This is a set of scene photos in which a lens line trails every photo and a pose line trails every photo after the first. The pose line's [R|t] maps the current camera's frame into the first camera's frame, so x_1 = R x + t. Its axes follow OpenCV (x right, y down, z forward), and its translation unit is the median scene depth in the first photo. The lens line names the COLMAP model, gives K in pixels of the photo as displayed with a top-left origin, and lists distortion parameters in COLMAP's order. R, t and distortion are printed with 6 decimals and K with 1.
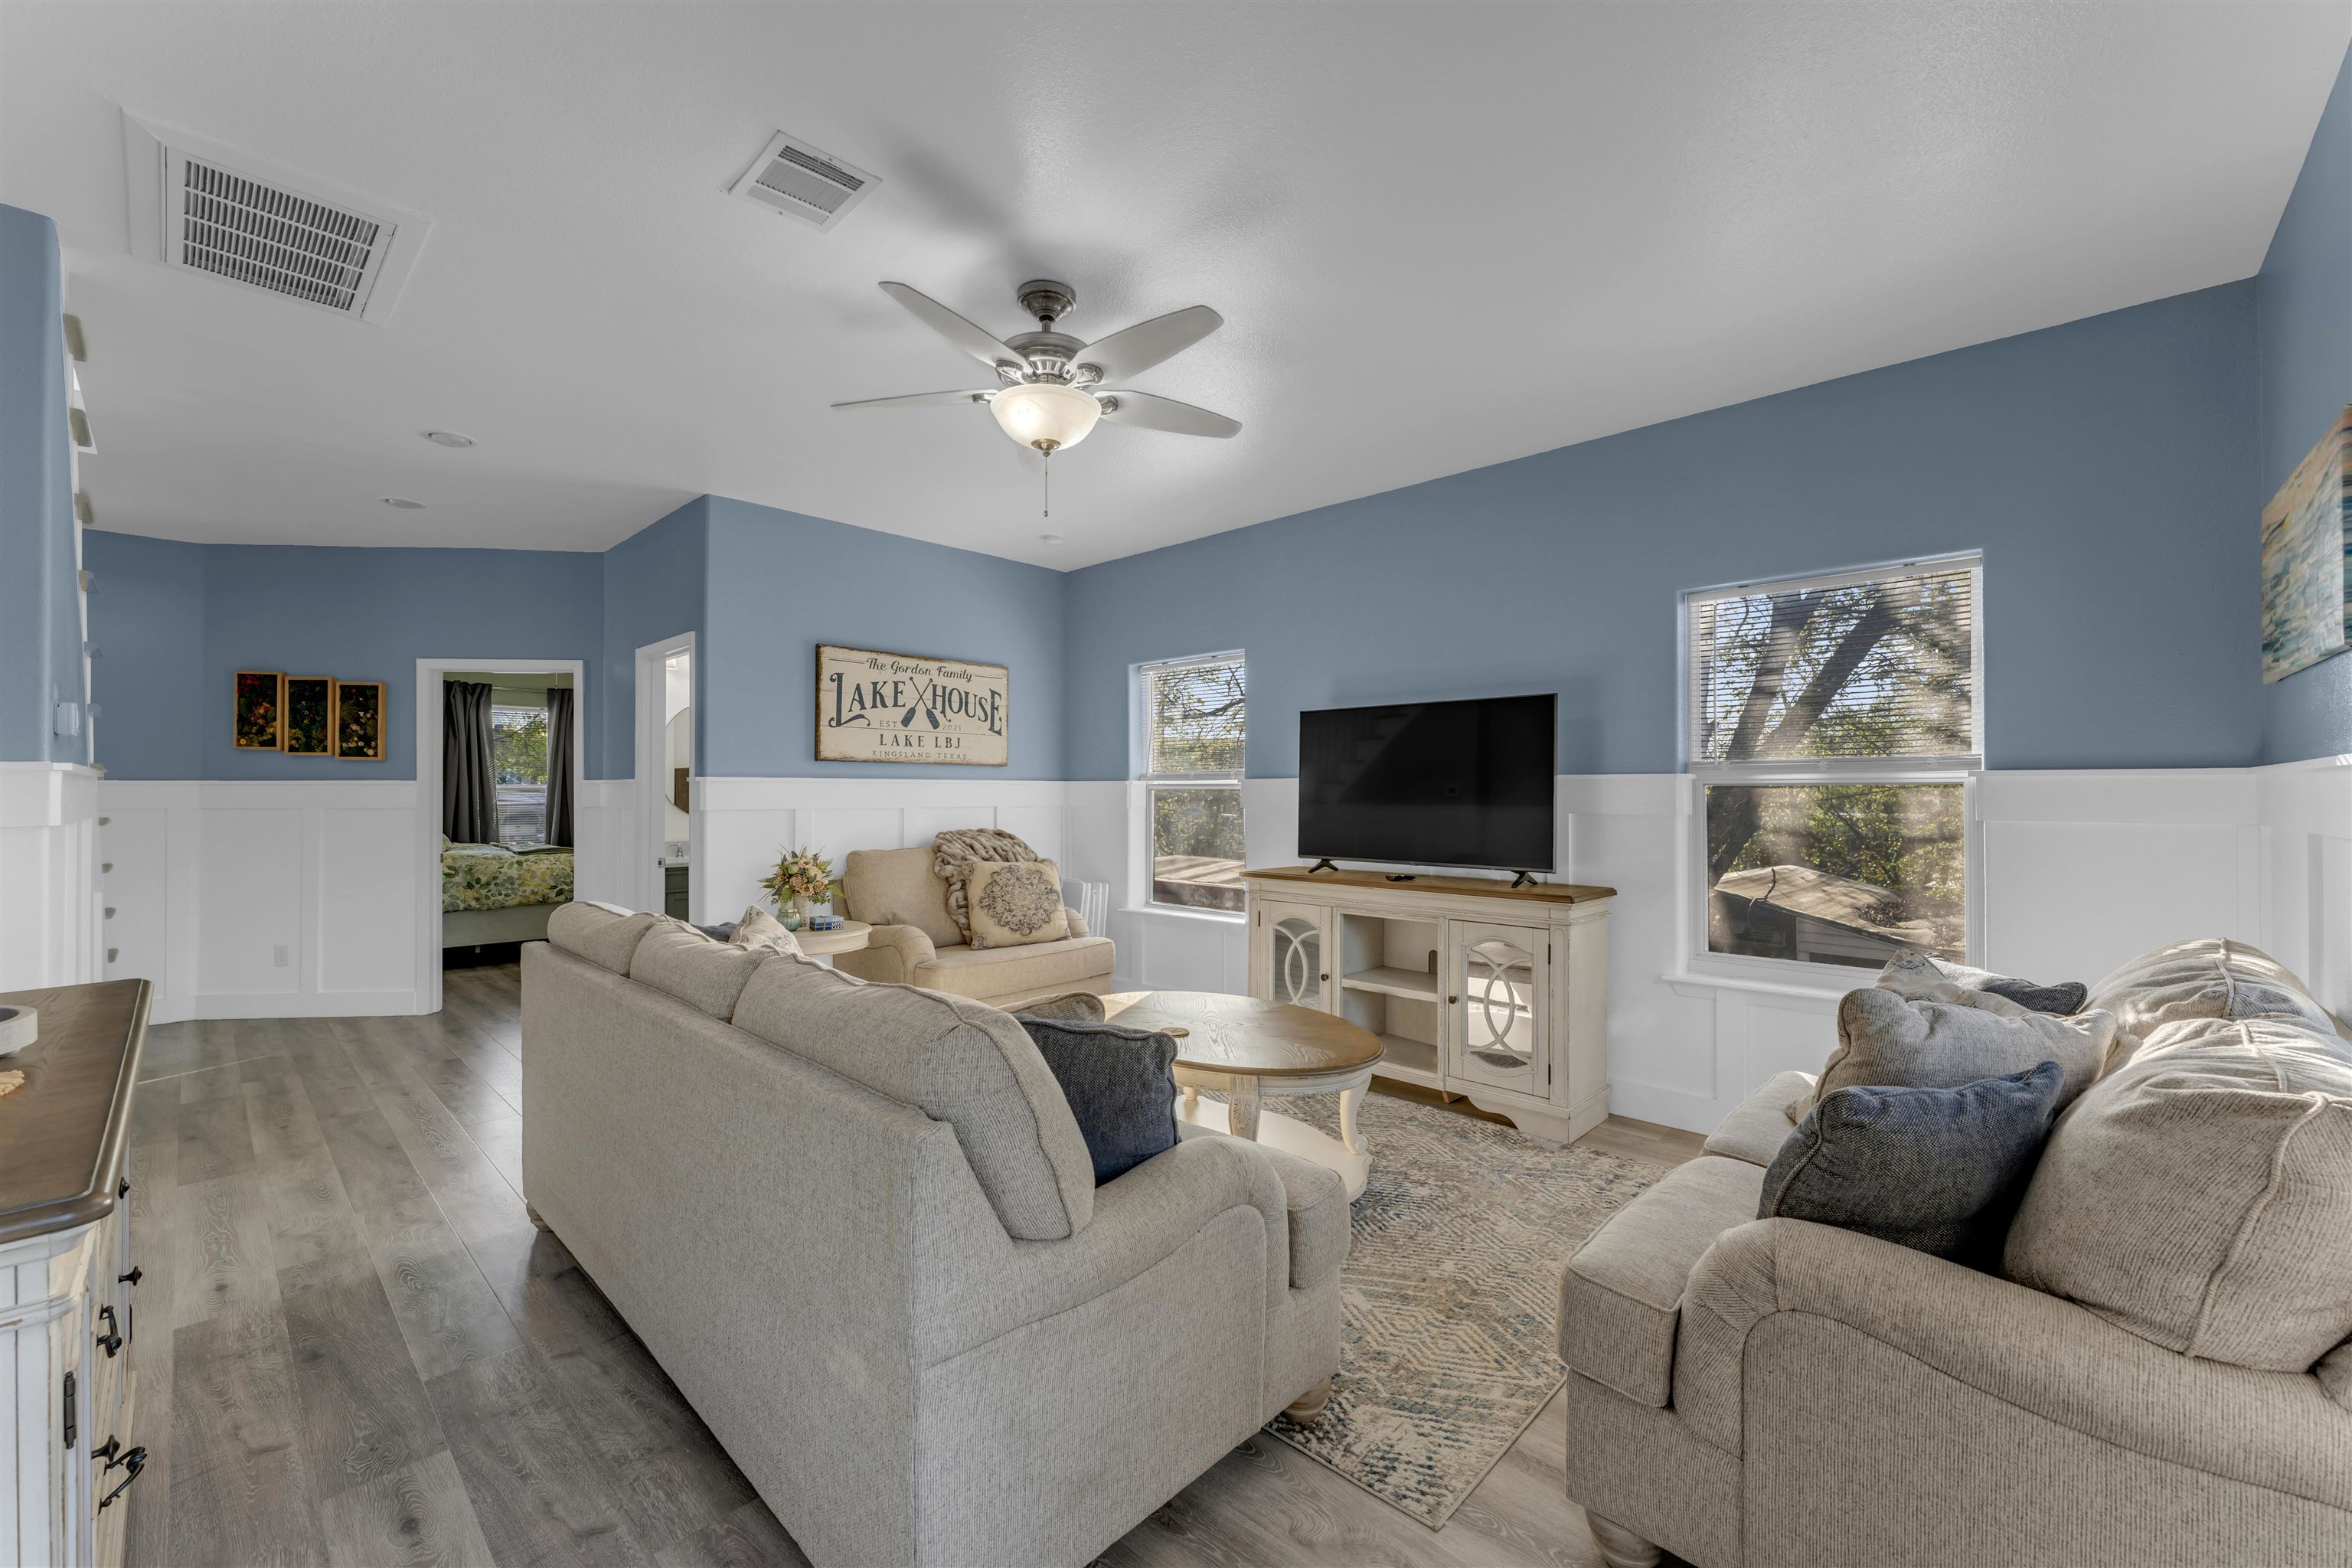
lens RADIAL K [[940.8, 0, 1177.8], [0, 940.8, 788.7], [0, 0, 1]] dist [-0.005783, -0.000485]
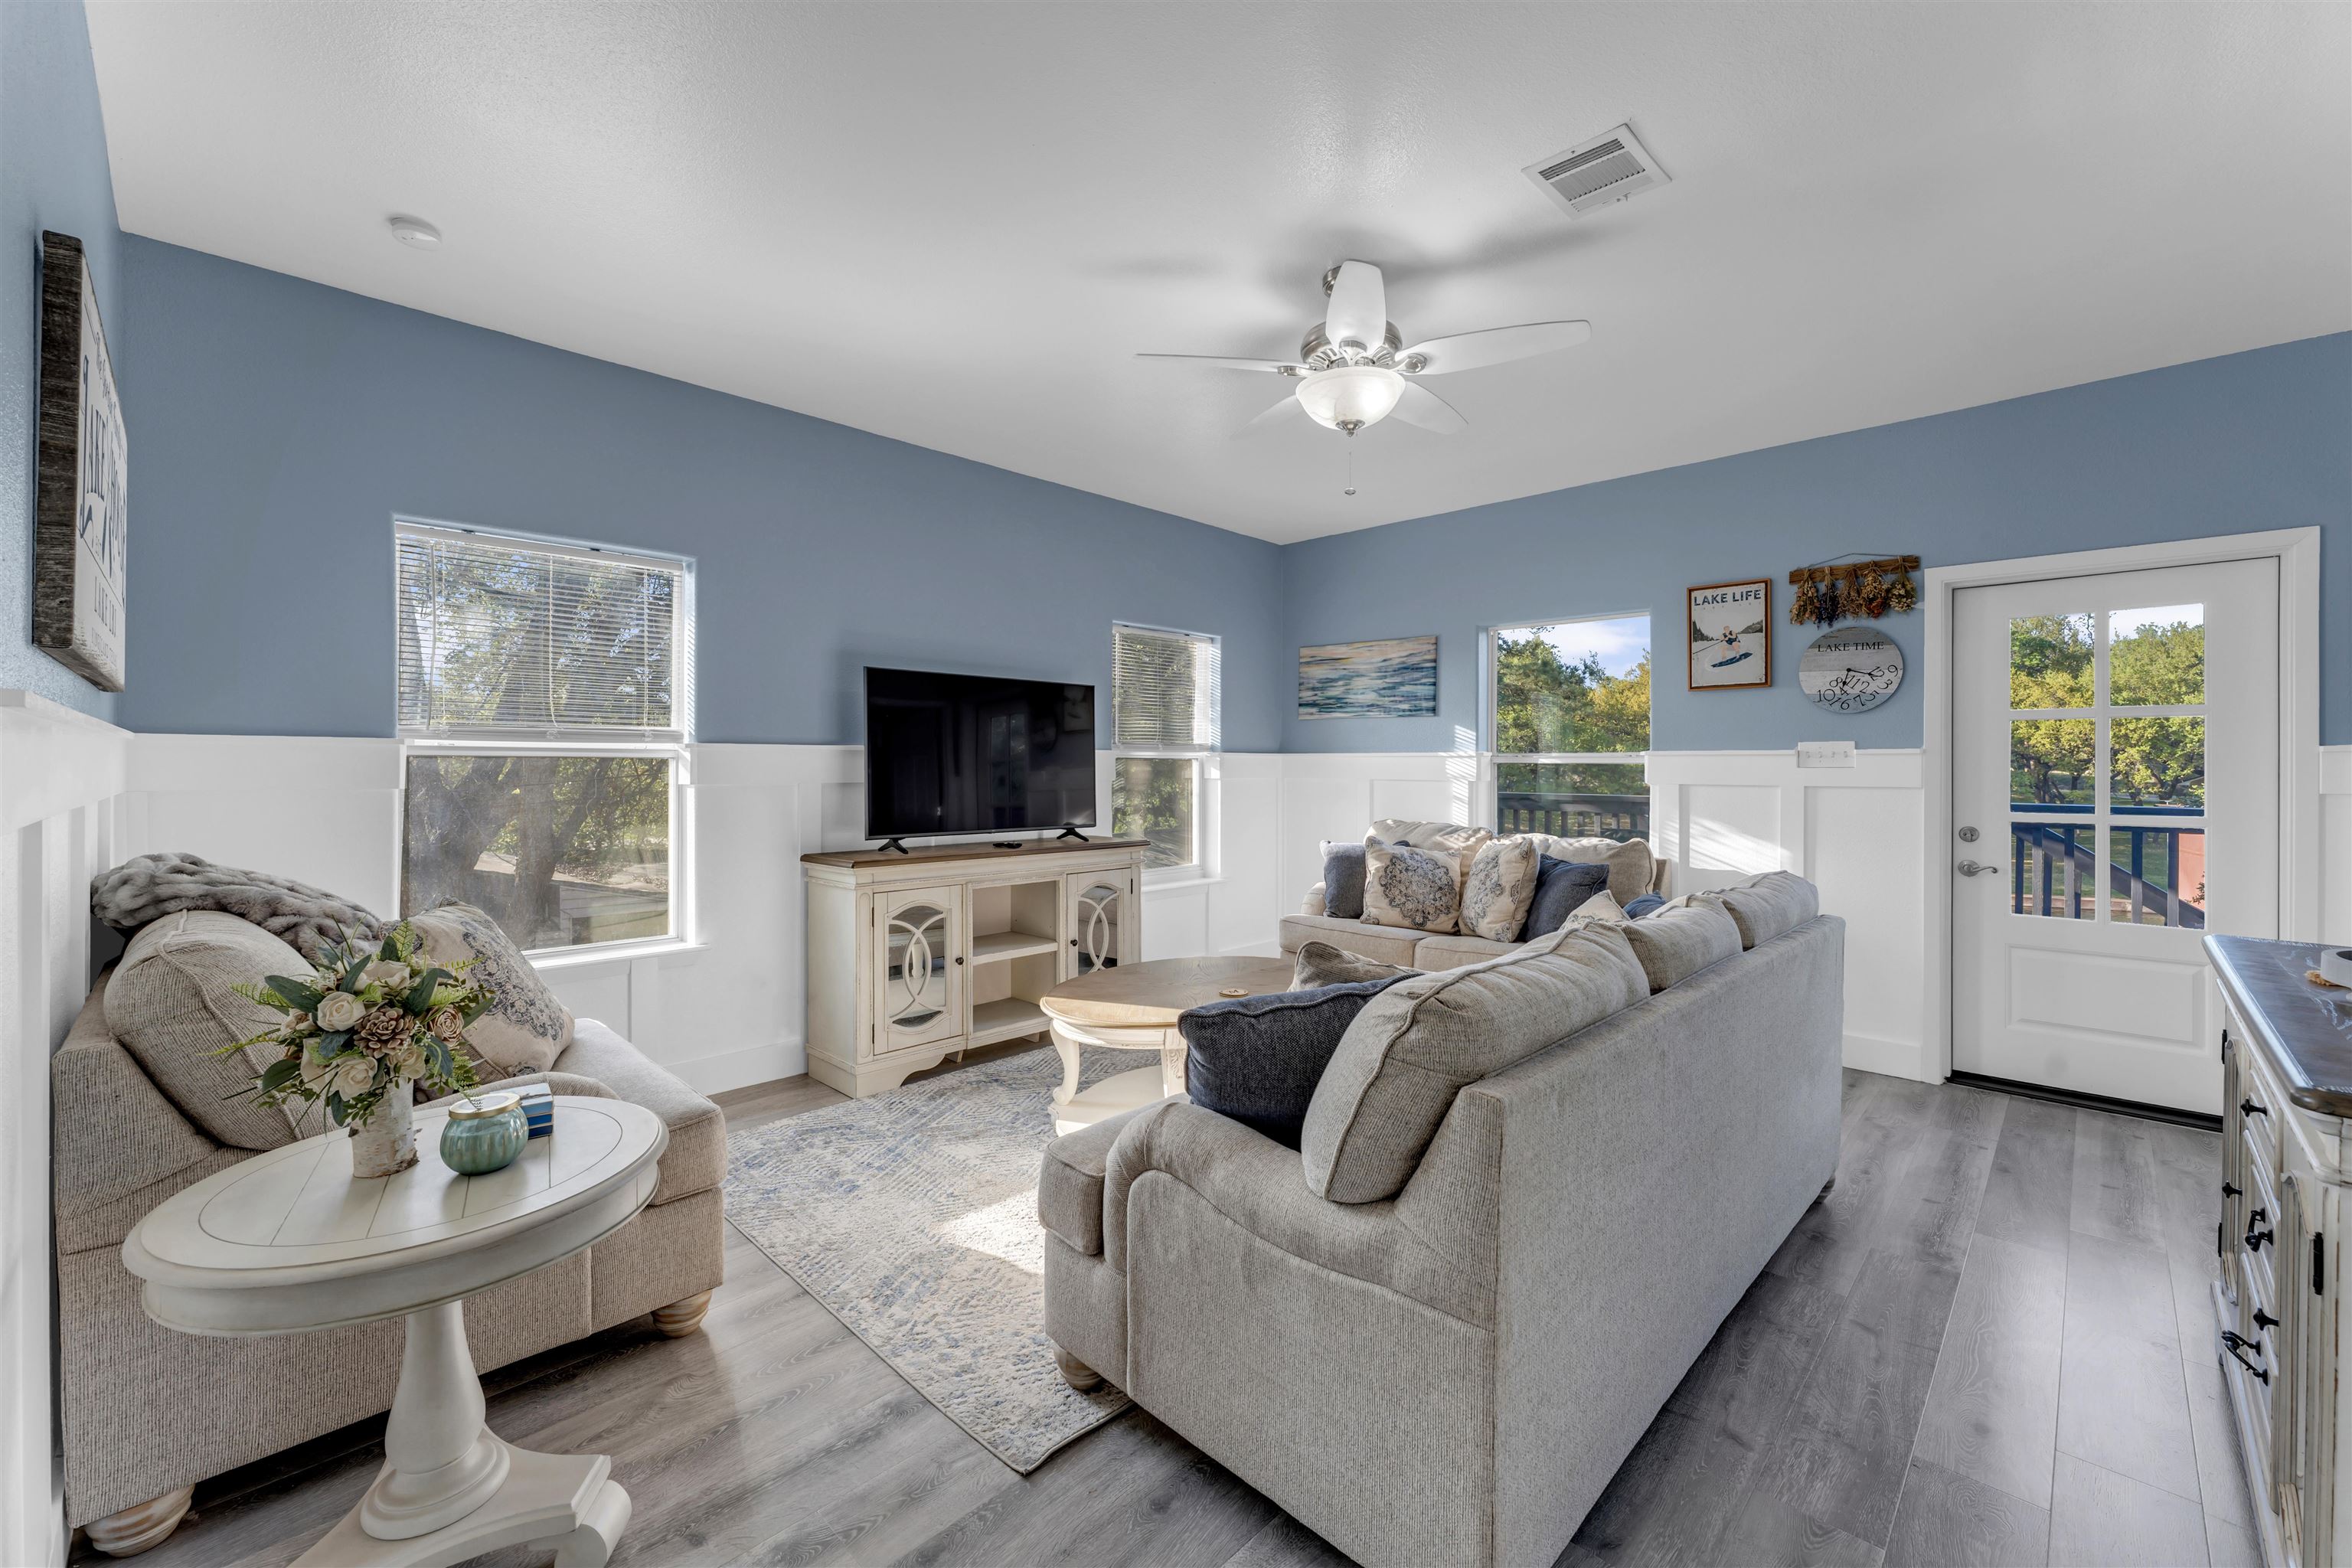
lens RADIAL K [[940.8, 0, 1174.4], [0, 940.8, 768.9], [0, 0, 1]] dist [-0.005783, -0.000485]
pose [[0.026186, -0.003592, 0.999651, -1.045922], [-0.006830, 0.999970, 0.003772, 0.006880], [-0.999634, -0.006926, 0.026161, 1.037014]]
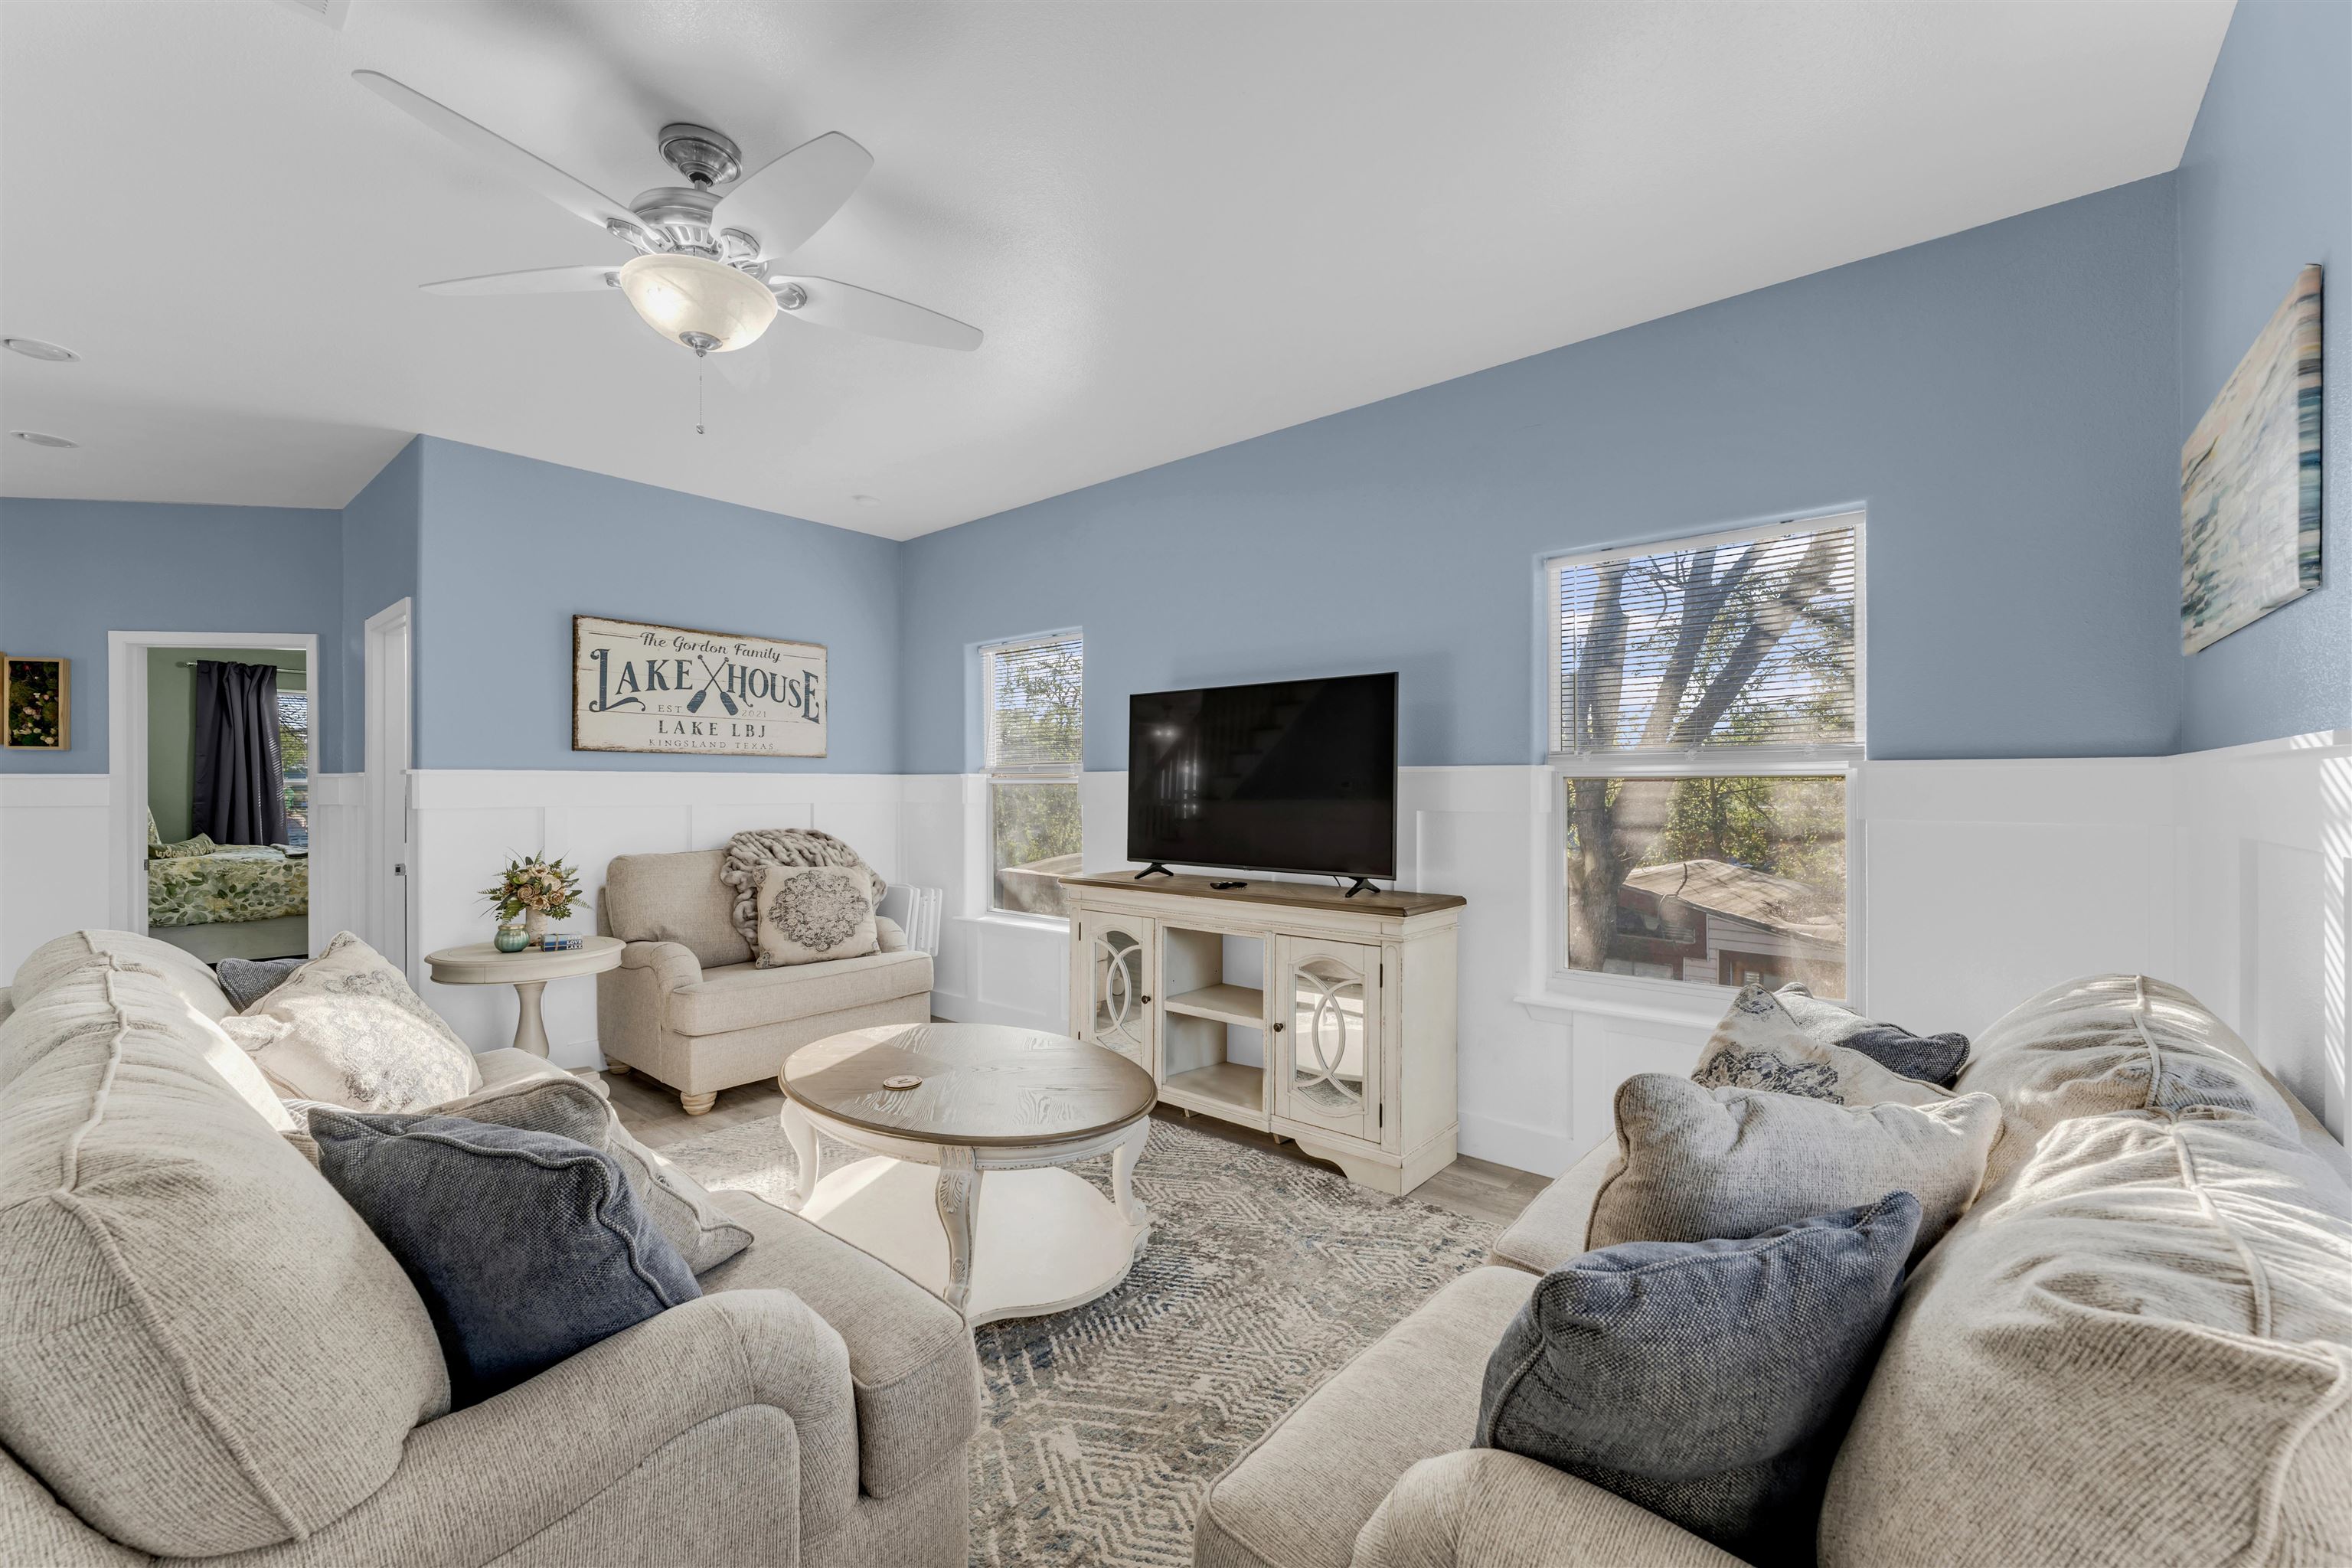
lens RADIAL K [[940.8, 0, 1173.2], [0, 940.8, 791.6], [0, 0, 1]] dist [-0.005783, -0.000485]
pose [[0.998706, -0.001085, 0.050846, 0.186031], [0.000619, 0.999958, 0.009179, 0.000207], [-0.050854, -0.009136, 0.998664, 0.177250]]
